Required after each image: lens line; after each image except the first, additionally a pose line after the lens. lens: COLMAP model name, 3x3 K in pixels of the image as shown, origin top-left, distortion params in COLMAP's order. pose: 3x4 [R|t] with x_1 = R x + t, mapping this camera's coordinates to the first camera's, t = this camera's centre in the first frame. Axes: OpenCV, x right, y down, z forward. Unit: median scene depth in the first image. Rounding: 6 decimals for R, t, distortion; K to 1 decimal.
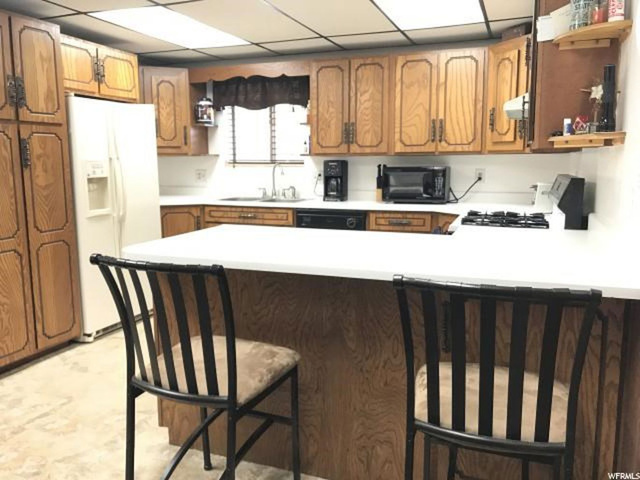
lens RADIAL K [[529.4, 0, 320.0], [0, 529.4, 240.0], [0, 0, 1]] dist [0.123880, -0.305263]
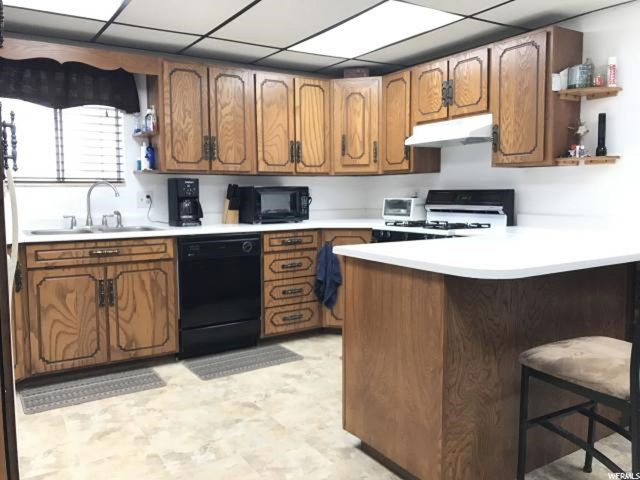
lens RADIAL K [[529.4, 0, 320.0], [0, 529.4, 240.0], [0, 0, 1]] dist [0.123880, -0.305263]
pose [[0.592013, -0.072930, 0.802622, -0.577191], [0.122164, 0.992510, 0.000077, -0.027976], [-0.796616, 0.098006, 0.596488, 0.351542]]
